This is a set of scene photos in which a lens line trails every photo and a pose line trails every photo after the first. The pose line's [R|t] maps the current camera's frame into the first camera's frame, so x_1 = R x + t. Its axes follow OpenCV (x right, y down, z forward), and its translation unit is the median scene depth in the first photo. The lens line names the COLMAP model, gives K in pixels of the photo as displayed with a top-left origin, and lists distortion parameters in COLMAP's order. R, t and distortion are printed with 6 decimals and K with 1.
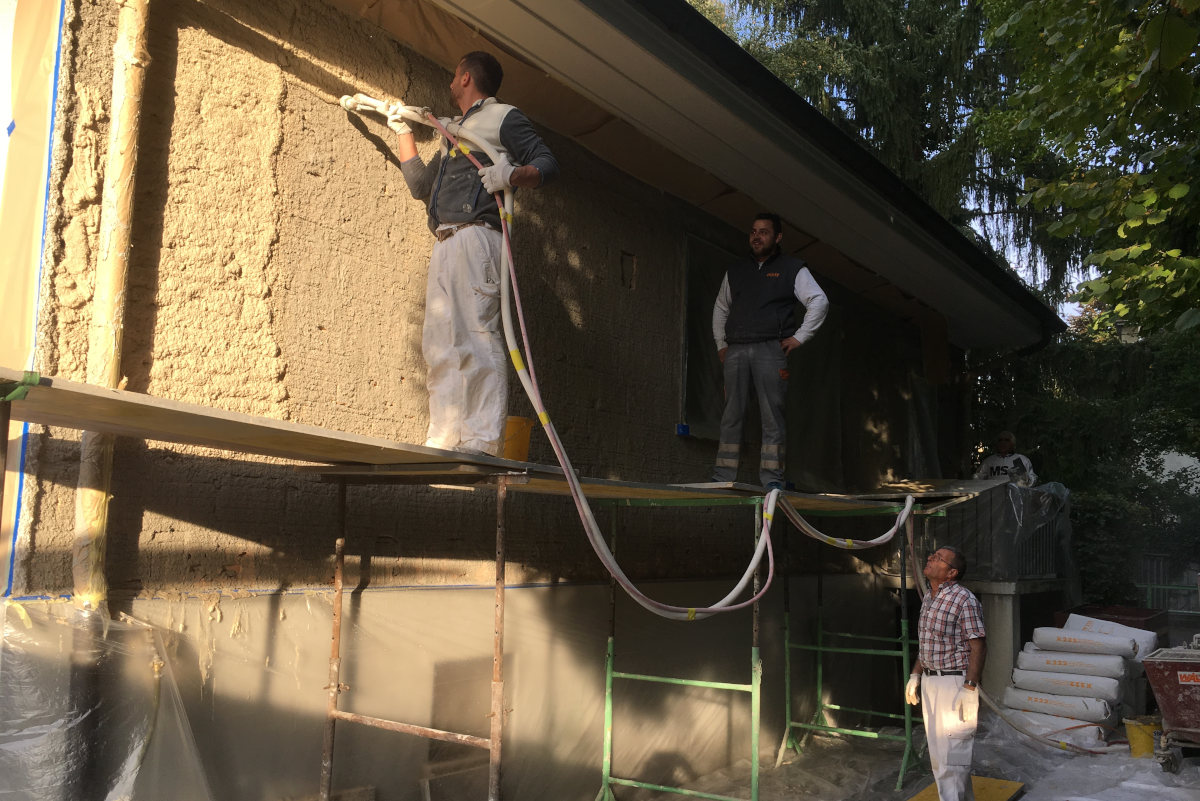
lens RADIAL K [[1023.6, 0, 600.0], [0, 1023.6, 421.6], [0, 0, 1]] dist [0.069913, -0.096164]
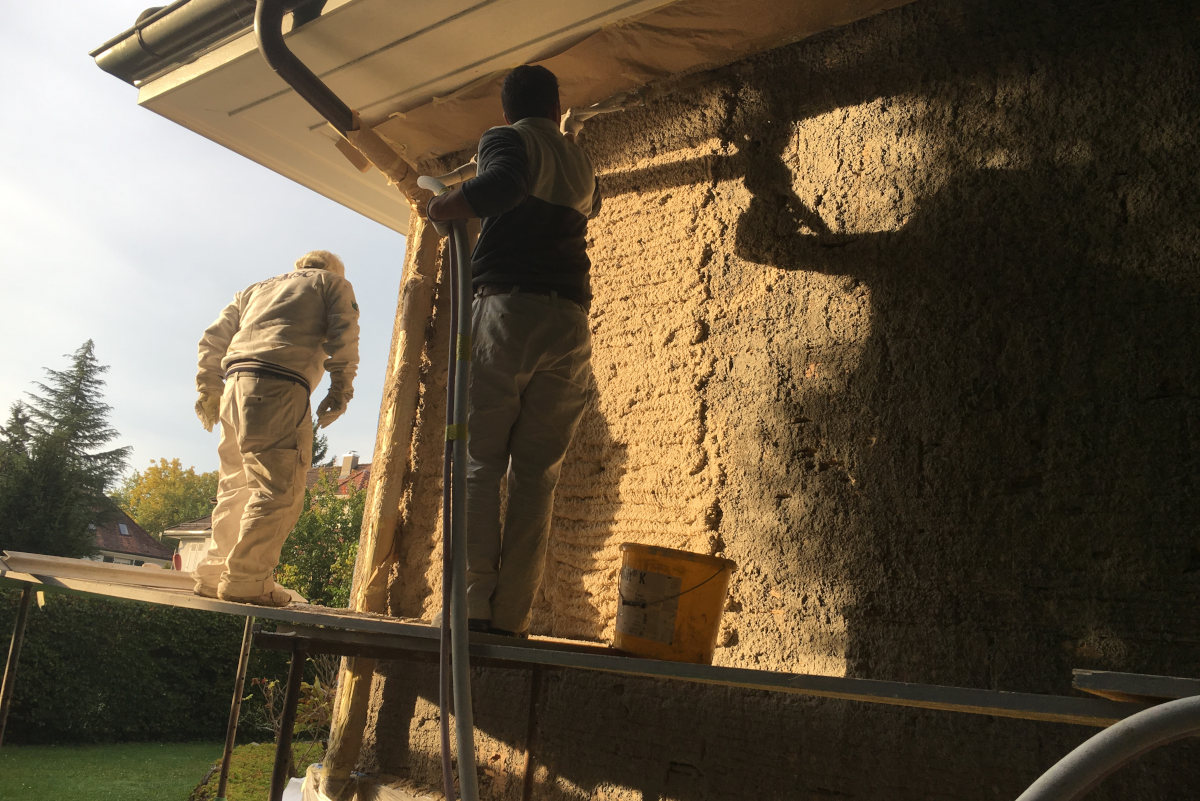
lens RADIAL K [[1023.6, 0, 600.0], [0, 1023.6, 421.6], [0, 0, 1]] dist [0.069913, -0.096164]
pose [[-0.035308, -0.276892, -0.960252, 0.526477], [-0.004723, 0.960887, -0.276901, 0.096977], [0.999365, -0.005241, -0.035235, 1.101172]]
